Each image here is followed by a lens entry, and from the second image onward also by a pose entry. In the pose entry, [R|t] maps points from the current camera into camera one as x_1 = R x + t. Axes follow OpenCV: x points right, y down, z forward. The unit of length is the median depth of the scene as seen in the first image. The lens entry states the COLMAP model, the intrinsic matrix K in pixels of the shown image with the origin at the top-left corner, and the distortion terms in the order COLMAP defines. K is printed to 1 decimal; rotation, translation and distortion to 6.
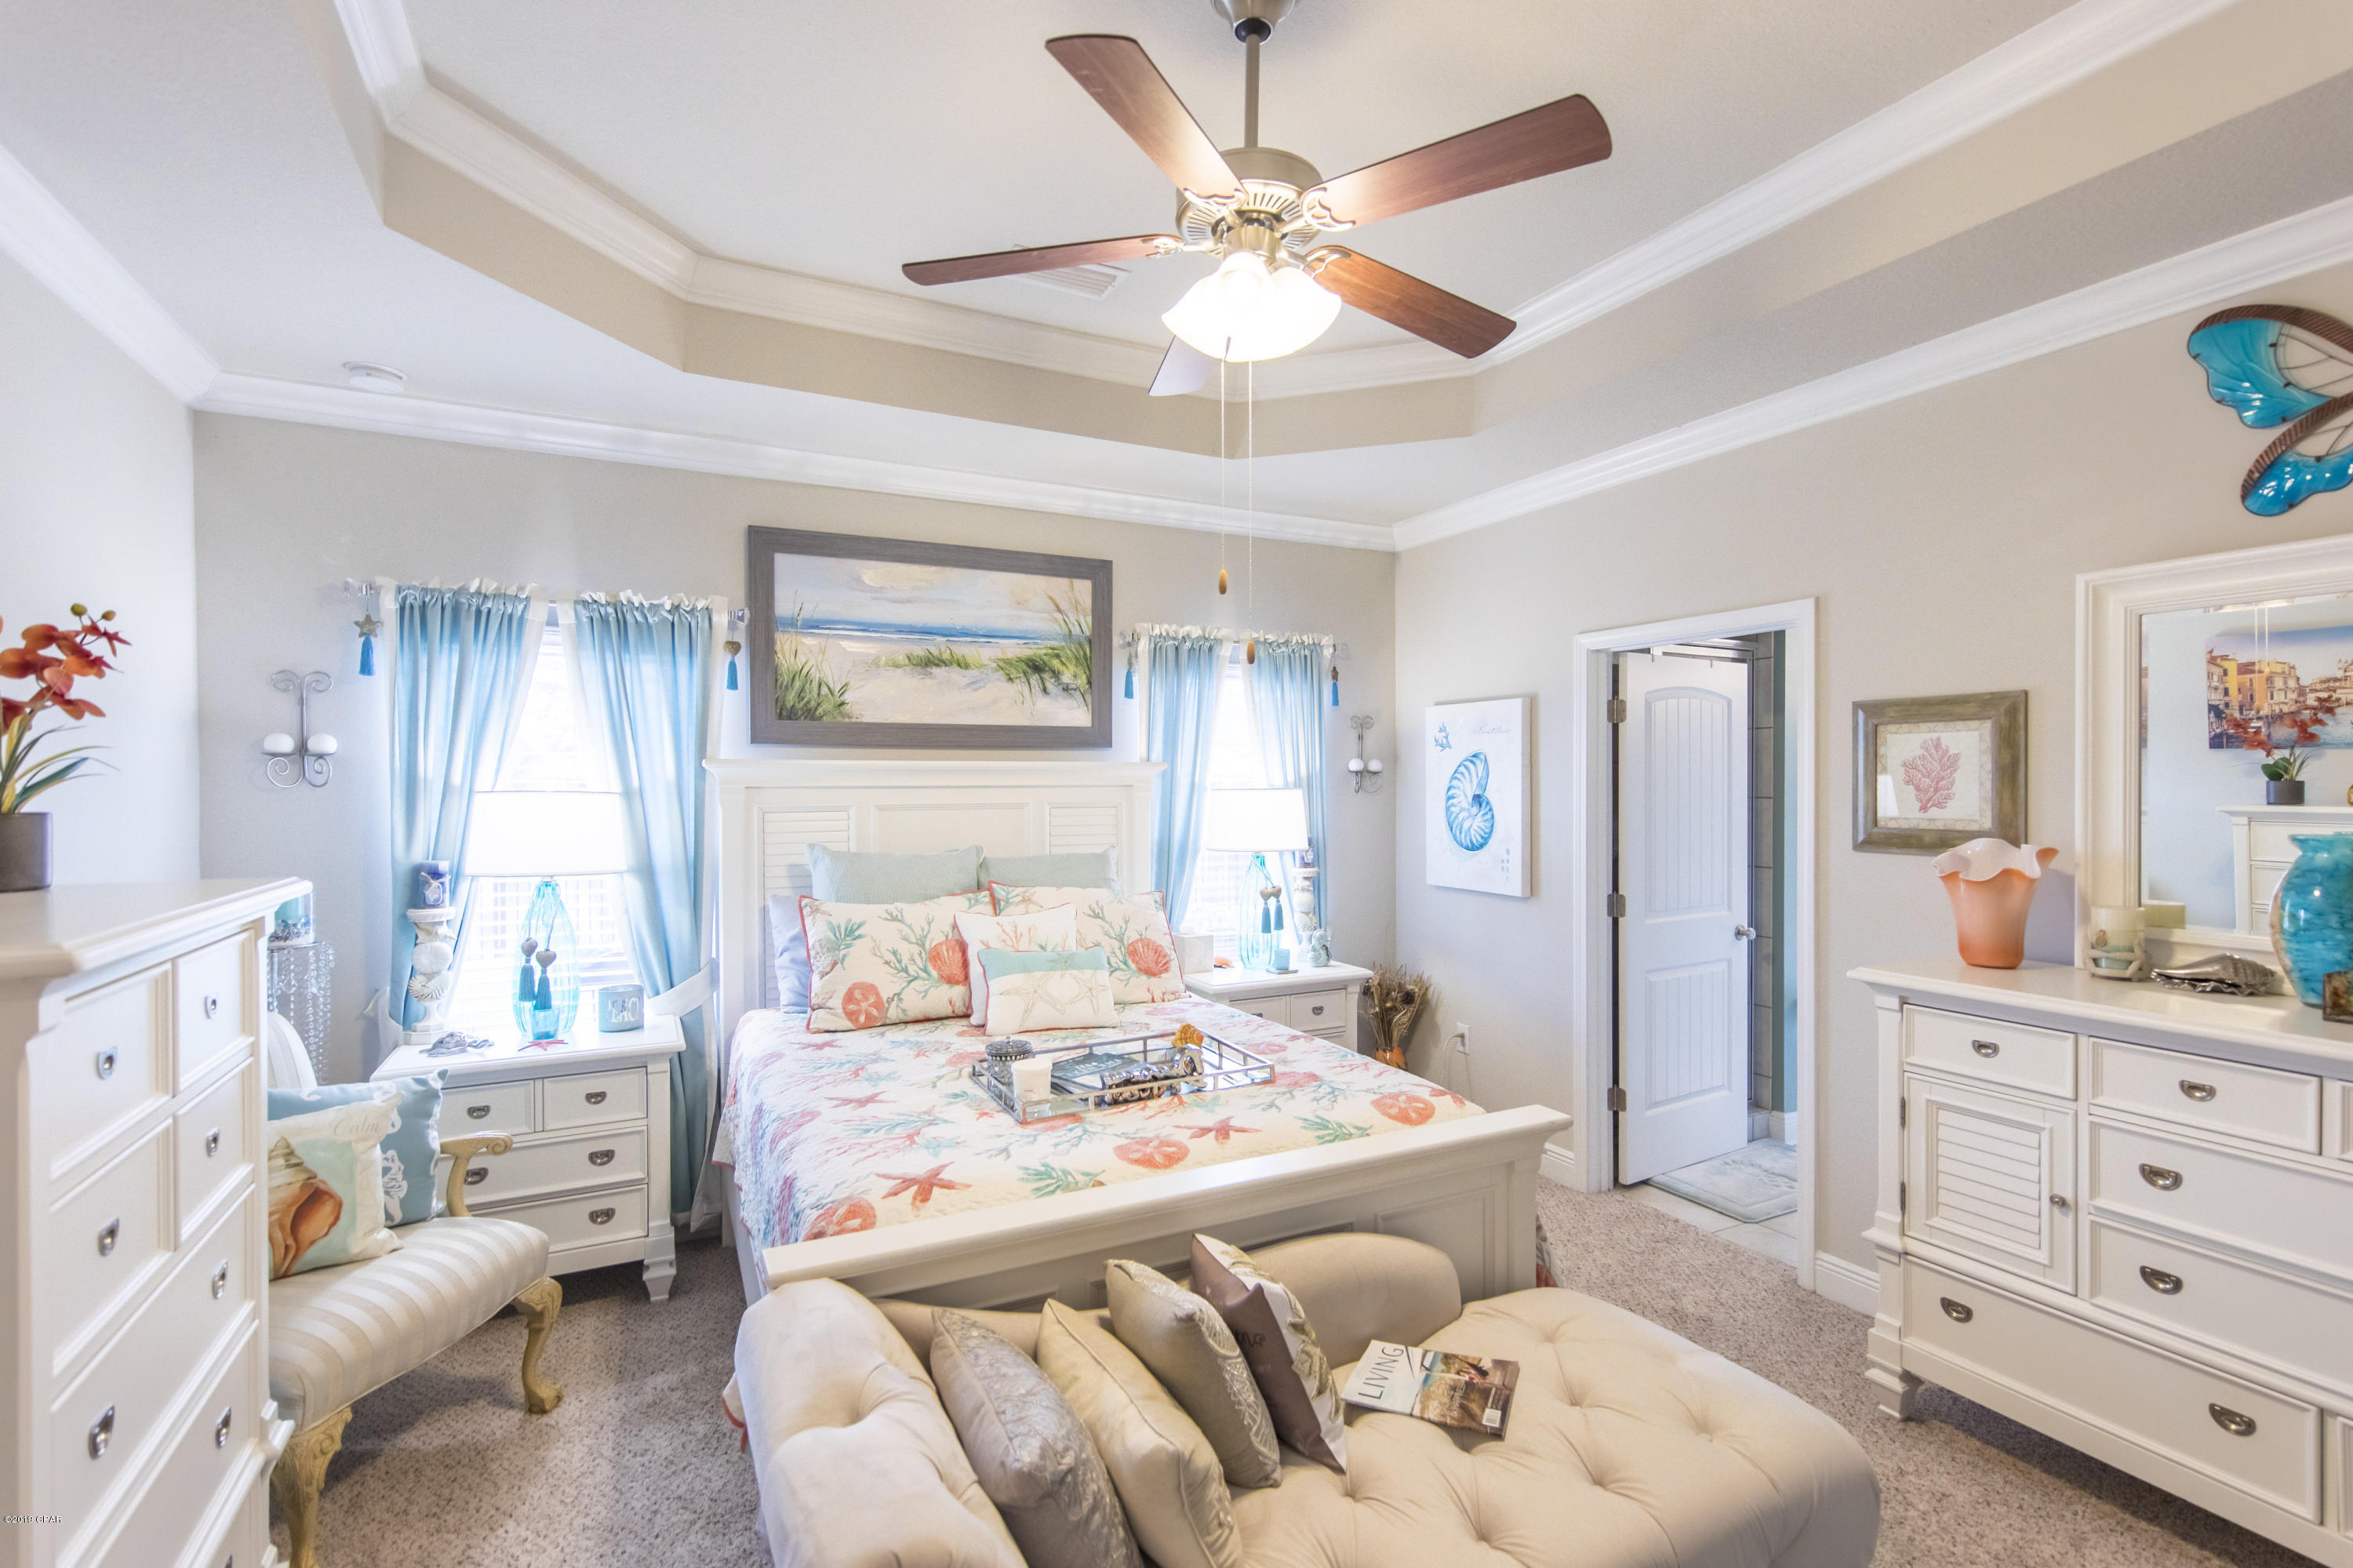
lens RADIAL K [[1093.6, 0, 1180.9], [0, 1093.6, 781.9], [0, 0, 1]] dist [0.012753, 0.000273]
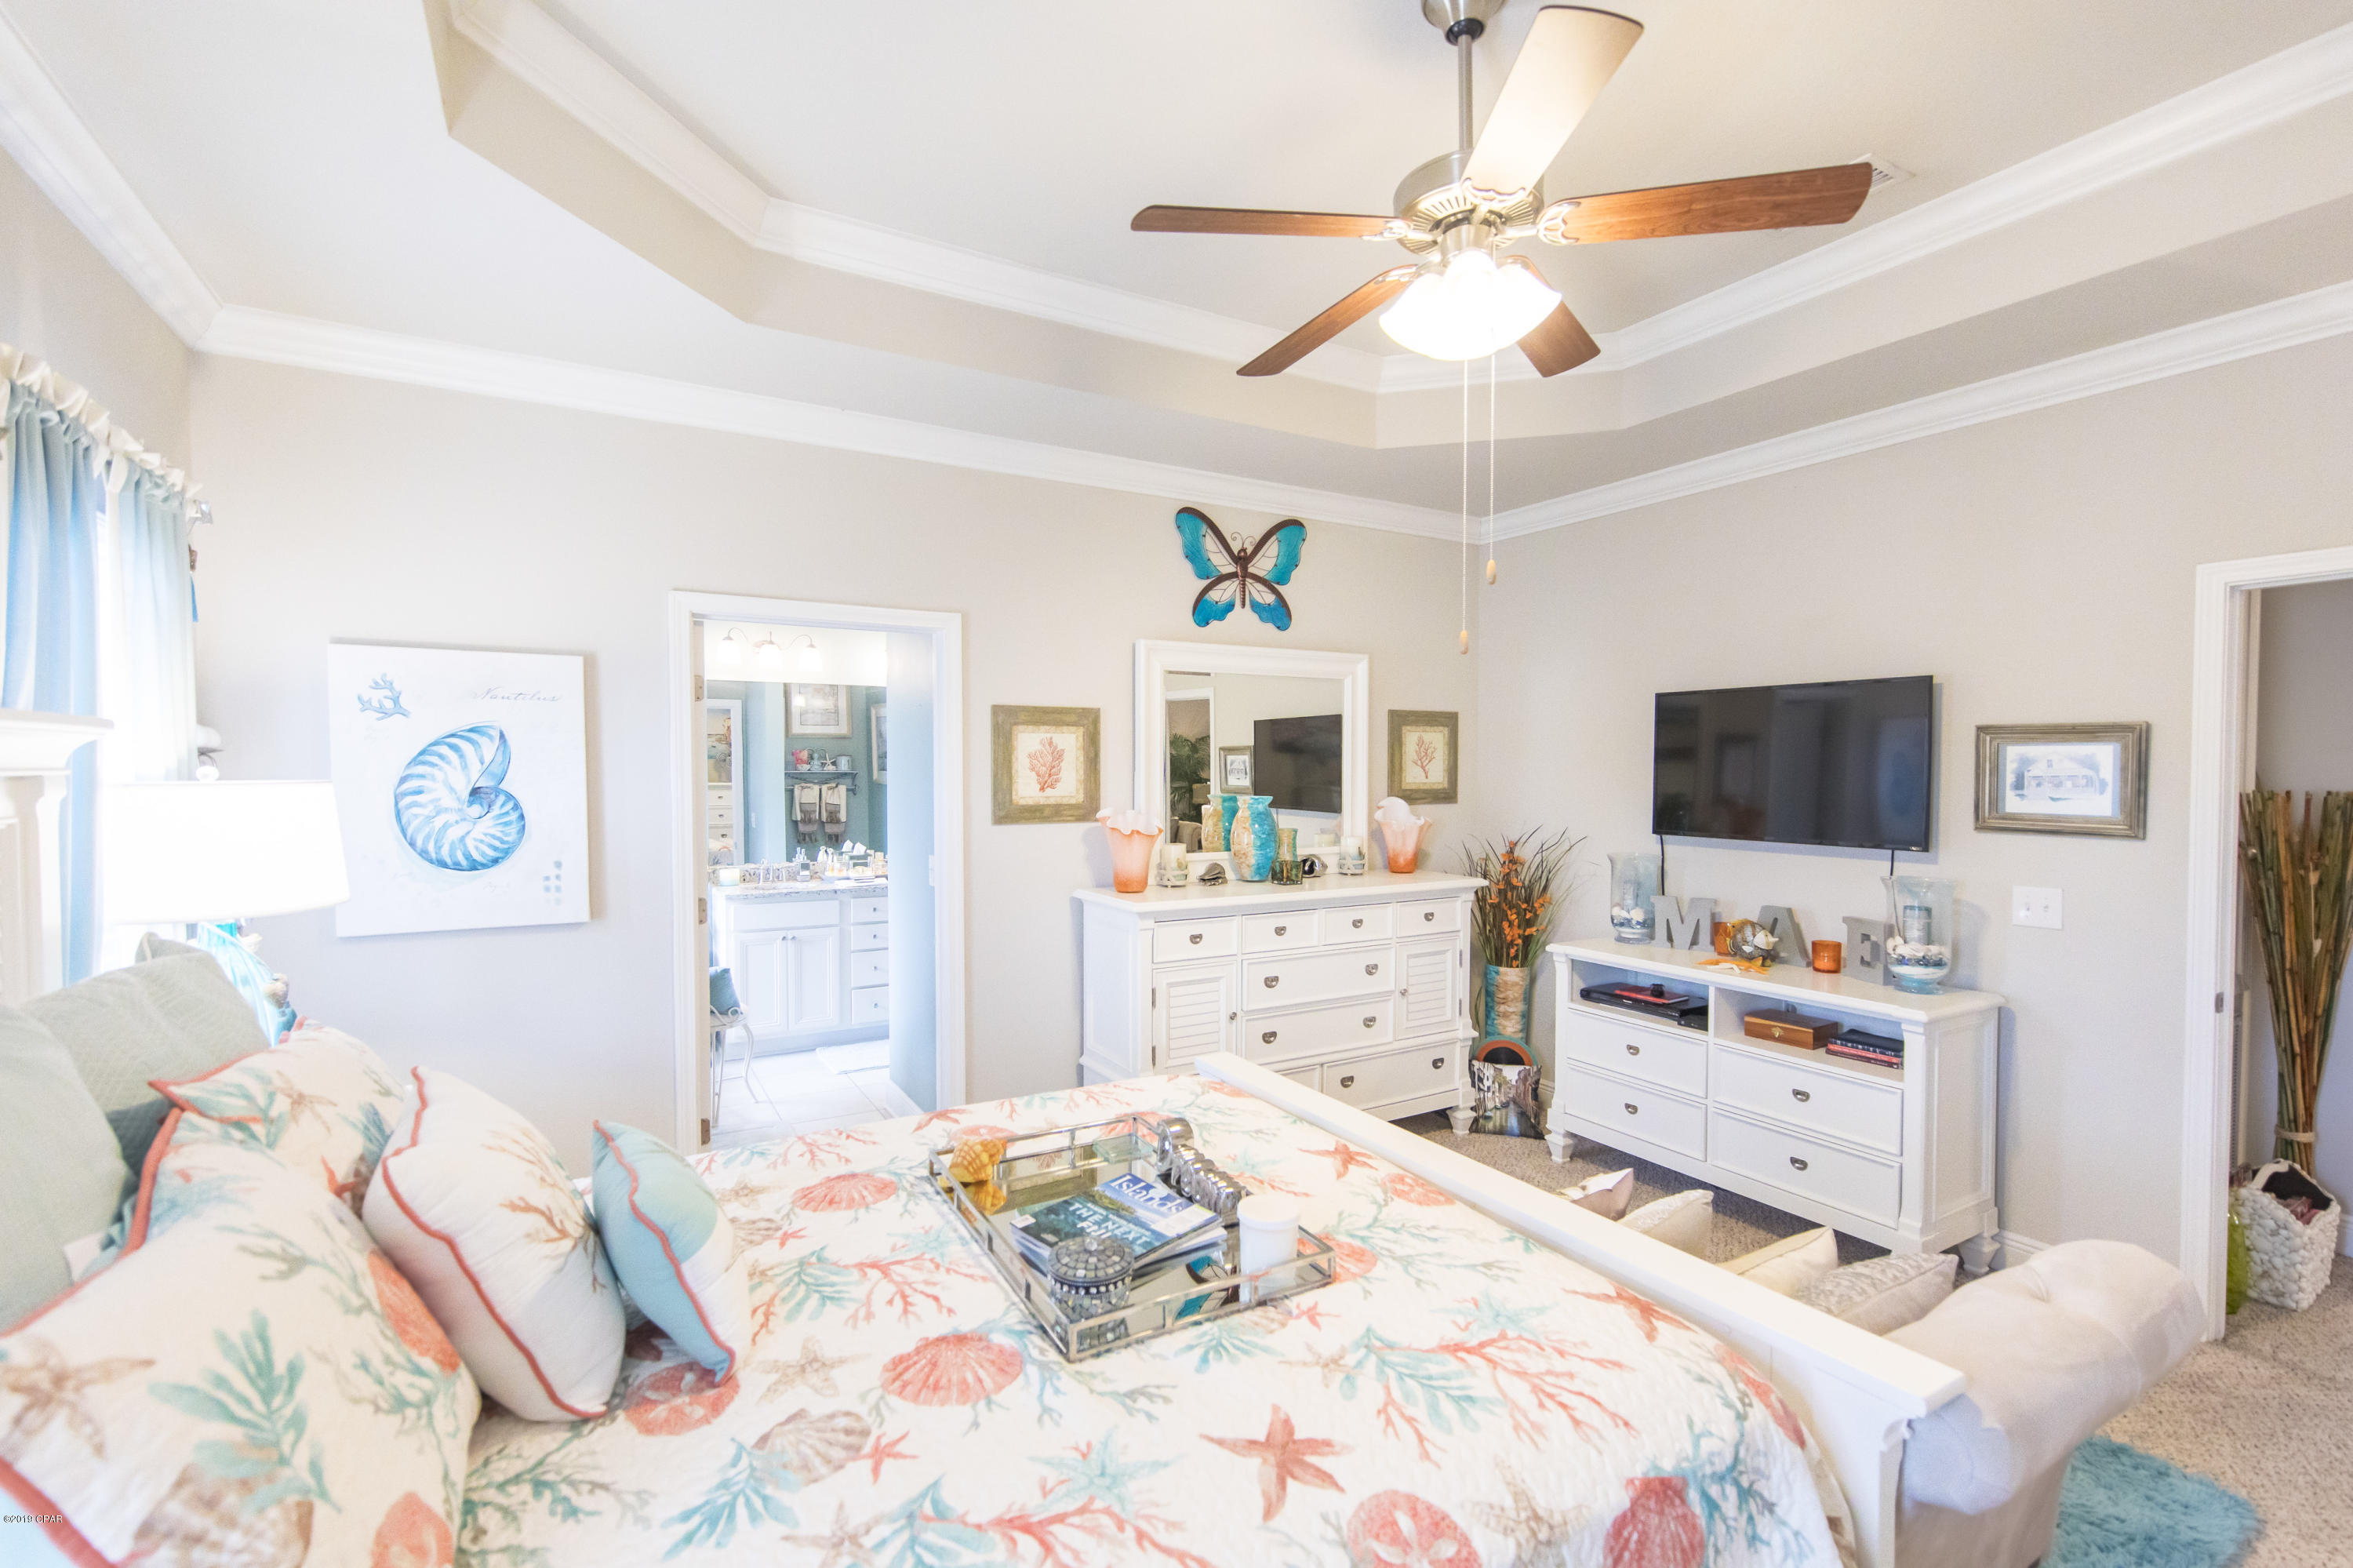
lens RADIAL K [[1043.8, 0, 1186.7], [0, 1043.8, 794.6], [0, 0, 1]] dist [0.003170, 0.000239]
pose [[-0.065031, -0.021734, 0.997647, -0.627752], [0.000384, 0.999762, 0.021805, 0.002987], [-0.997883, 0.001801, -0.065007, 0.926880]]
